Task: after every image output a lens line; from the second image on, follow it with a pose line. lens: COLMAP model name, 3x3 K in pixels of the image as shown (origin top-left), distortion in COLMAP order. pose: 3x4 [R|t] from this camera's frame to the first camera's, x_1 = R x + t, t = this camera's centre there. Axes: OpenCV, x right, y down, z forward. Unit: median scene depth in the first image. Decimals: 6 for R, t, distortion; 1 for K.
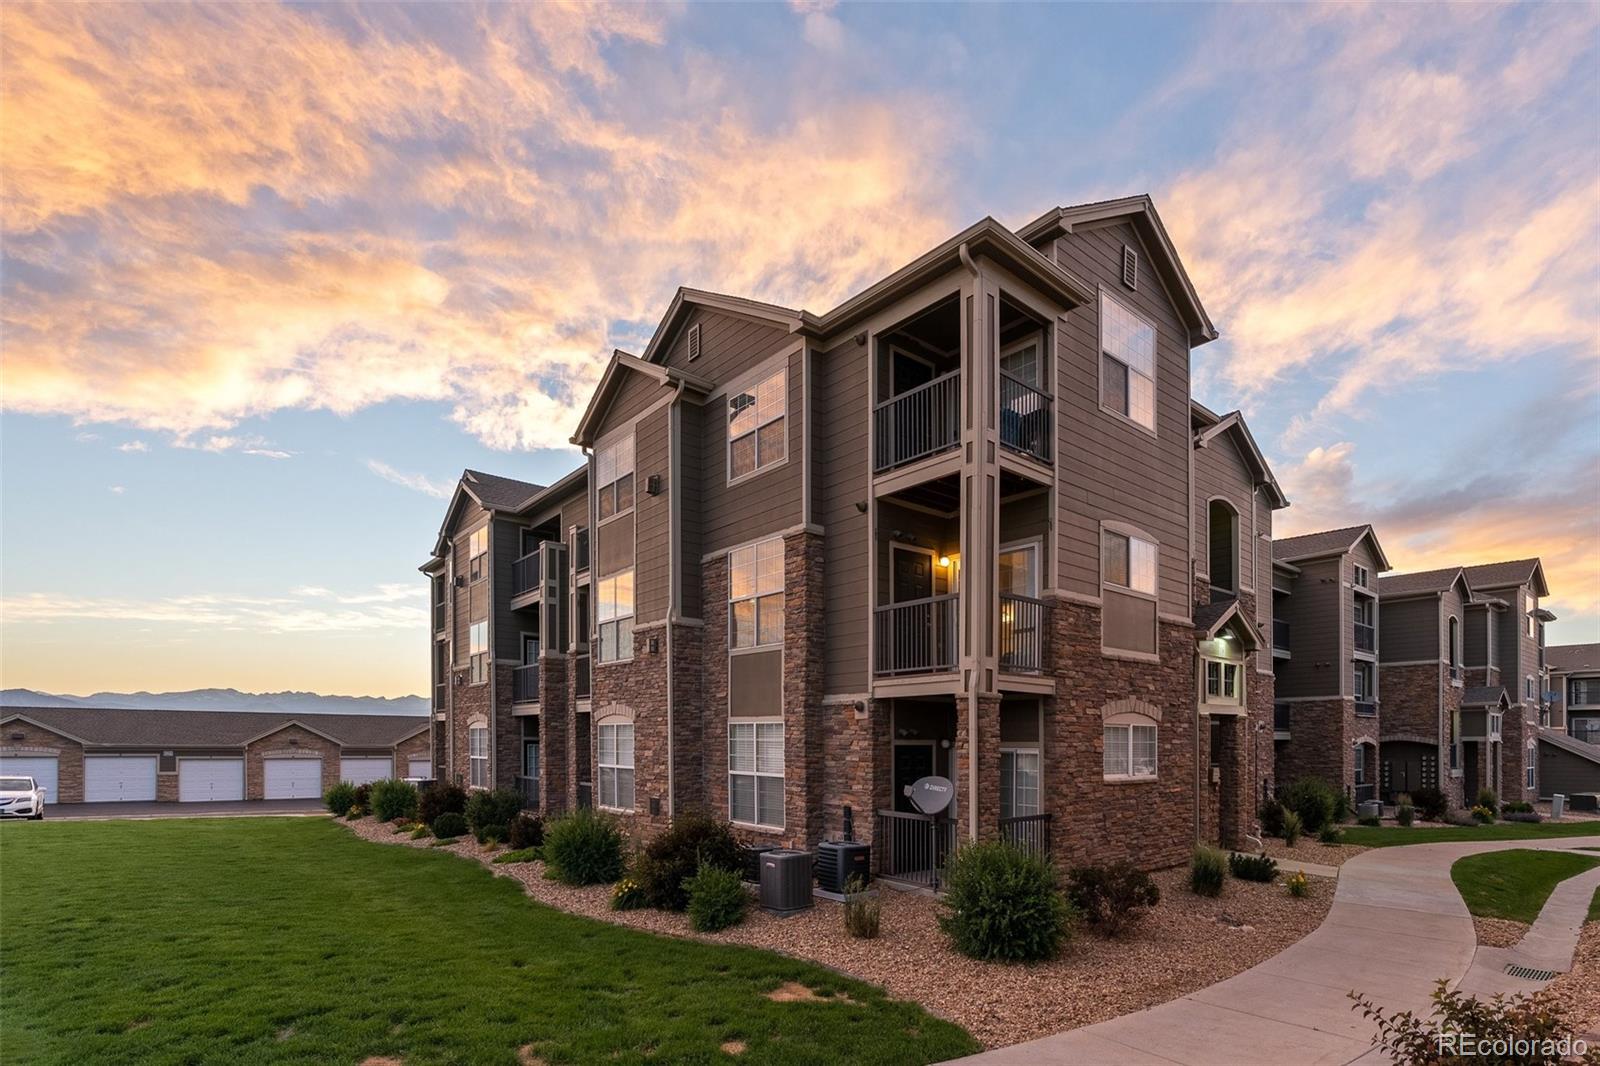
lens RADIAL K [[736.0, 0, 800.0], [0, 736.0, 533.0], [0, 0, 1]] dist [0.003970, 0.000570]
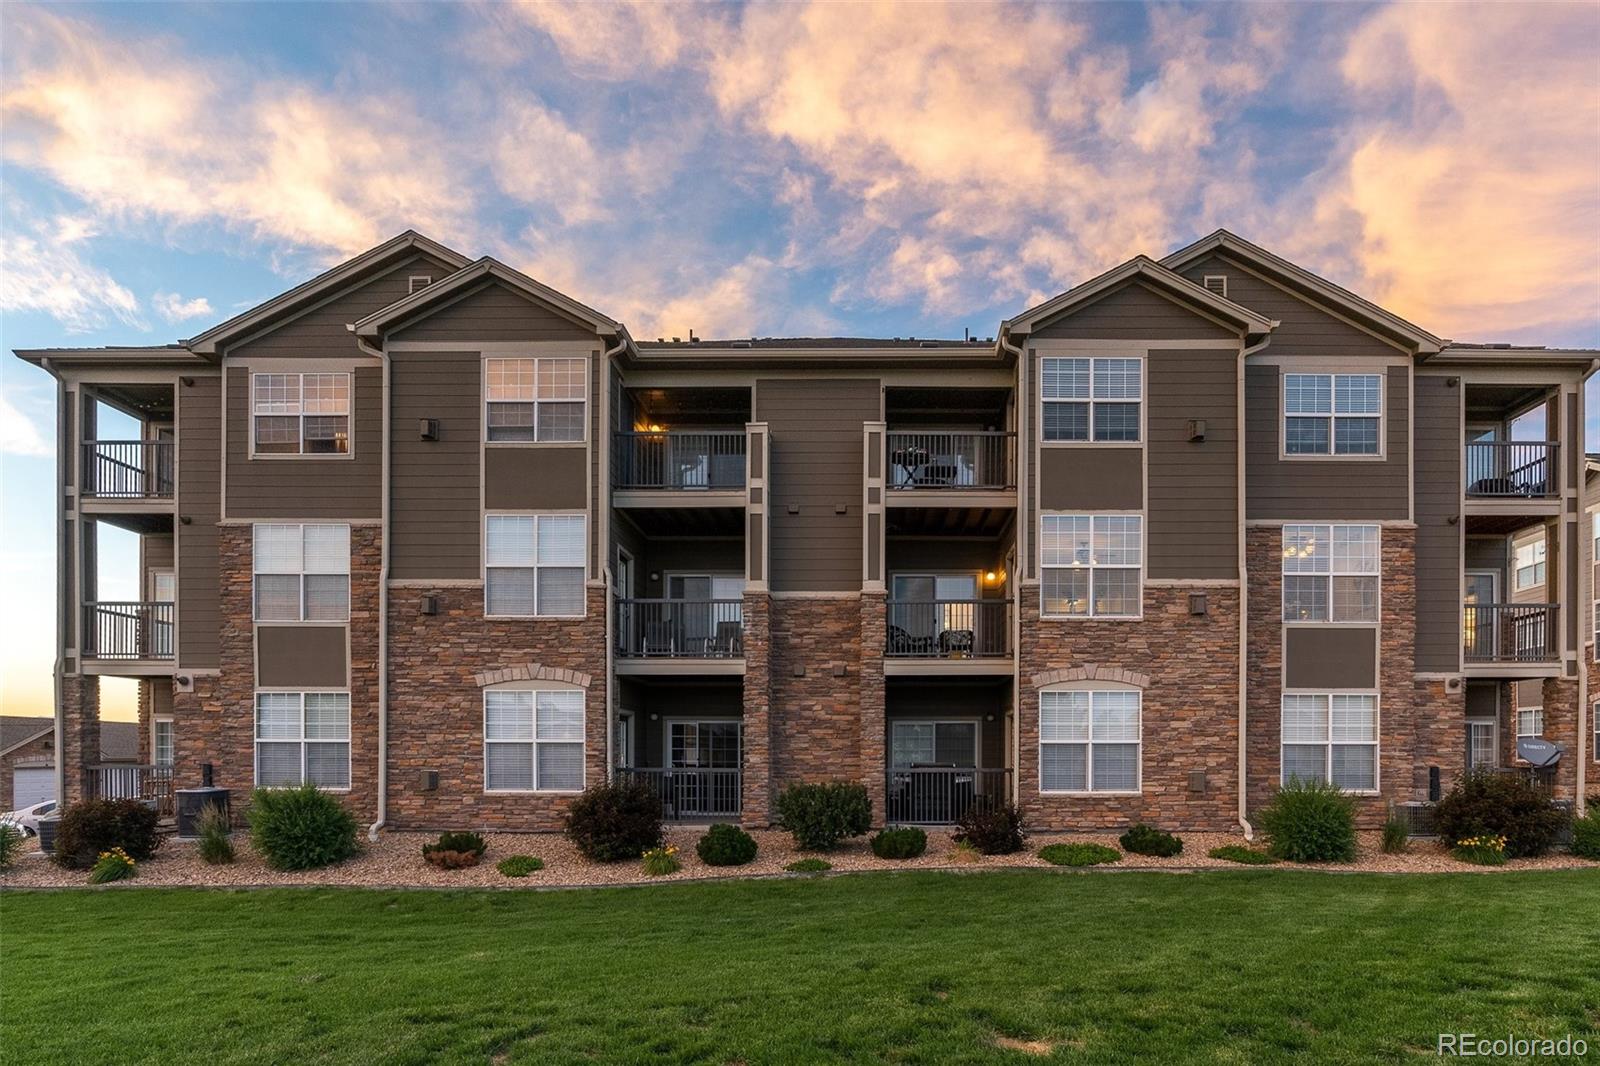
lens RADIAL K [[736.0, 0, 800.0], [0, 736.0, 533.0], [0, 0, 1]] dist [0.003970, 0.000570]
pose [[0.668431, 0.180580, 0.721520, -1.407446], [-0.202790, 0.977574, -0.056795, 0.255223], [-0.715595, -0.108354, 0.690060, 0.871054]]
